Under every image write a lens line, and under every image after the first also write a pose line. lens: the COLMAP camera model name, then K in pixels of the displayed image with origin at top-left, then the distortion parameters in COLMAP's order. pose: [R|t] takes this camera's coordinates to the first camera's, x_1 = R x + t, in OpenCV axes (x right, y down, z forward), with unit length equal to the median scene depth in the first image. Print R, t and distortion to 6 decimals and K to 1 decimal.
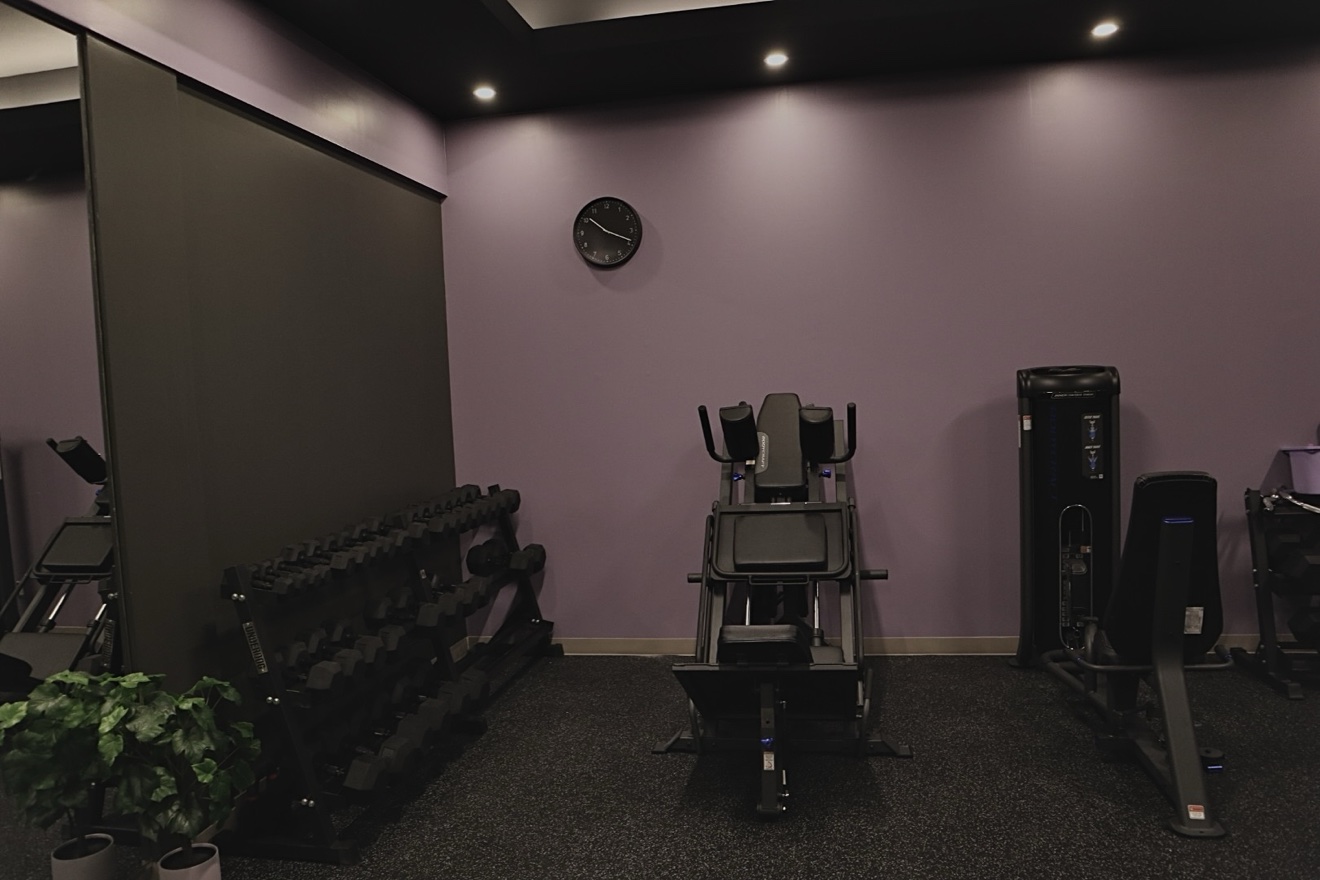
lens RADIAL K [[904.6, 0, 658.3], [0, 904.6, 458.2], [0, 0, 1]] dist [-0.127428, 0.080932]
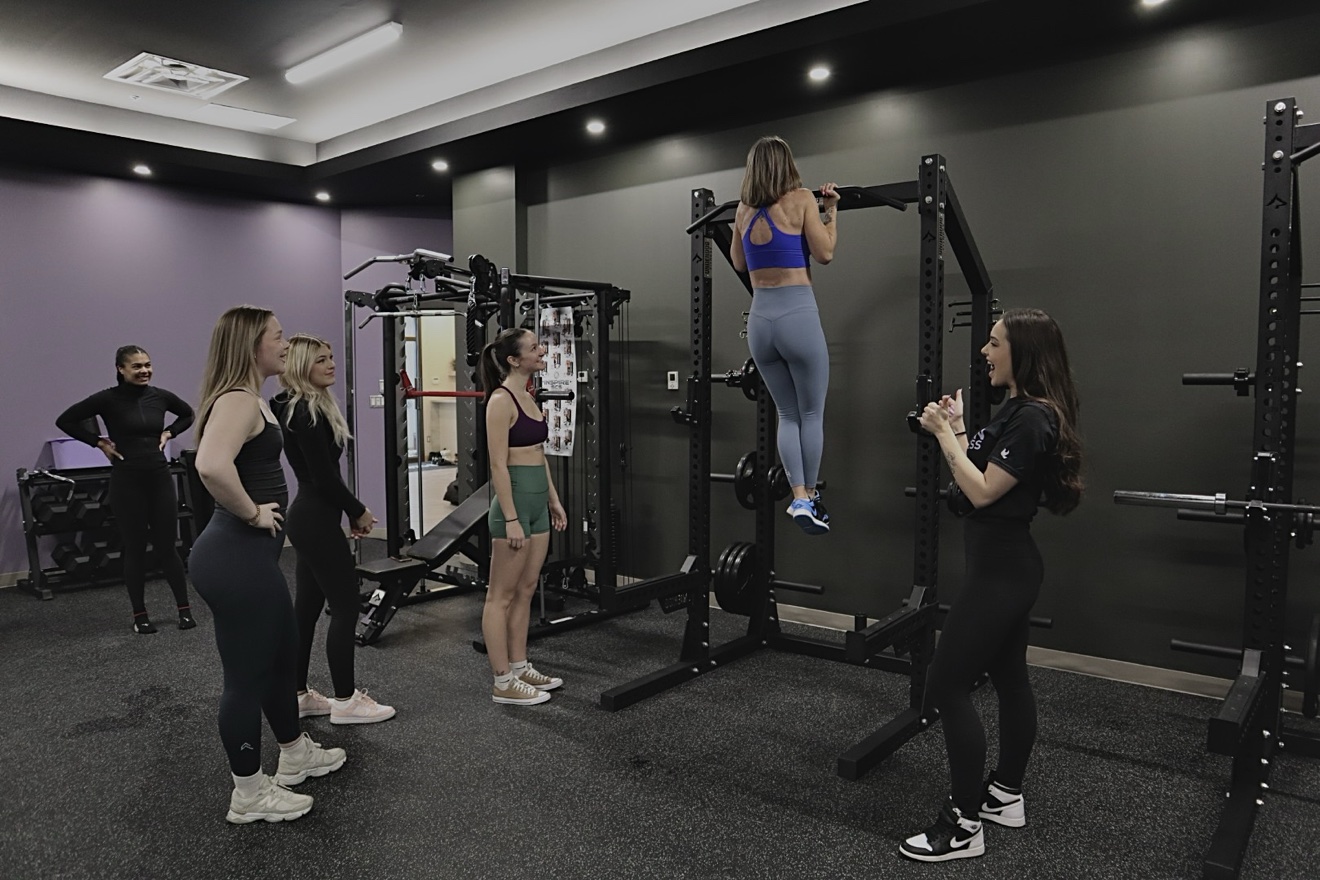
lens RADIAL K [[920.8, 0, 660.0], [0, 920.8, 440.0], [0, 0, 1]] dist [-0.141092, 0.087265]
pose [[0.481874, -0.016563, 0.876084, -0.090317], [0.050556, 0.998681, -0.008926, 0.058331], [-0.874781, 0.048593, 0.482076, -0.679695]]
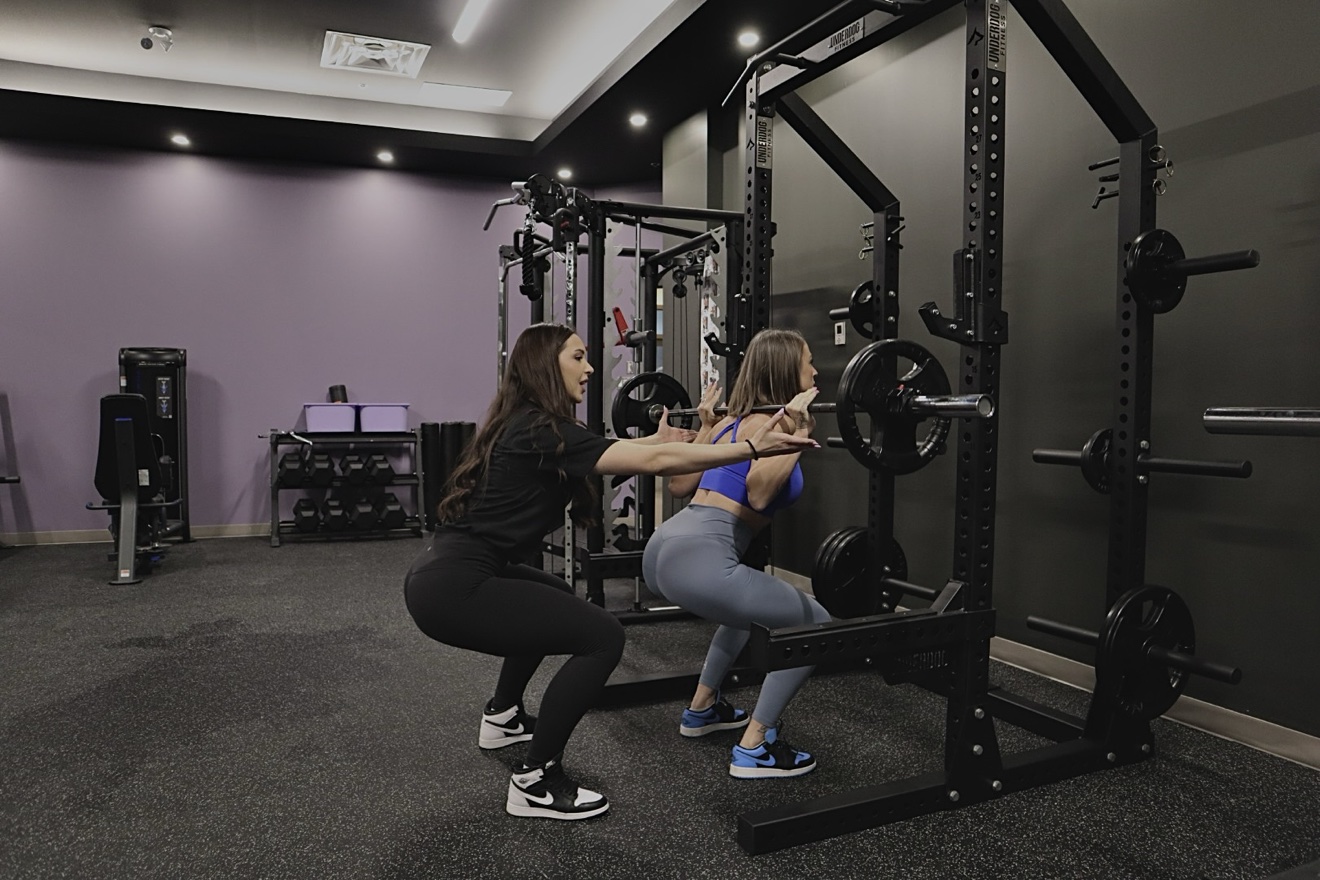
lens RADIAL K [[920.8, 0, 660.0], [0, 920.8, 440.0], [0, 0, 1]] dist [-0.141092, 0.087265]
pose [[0.824024, 0.028587, 0.565833, 0.324781], [0.000186, 0.998713, -0.050728, 0.145133], [-0.566555, 0.041906, 0.822958, -0.826281]]
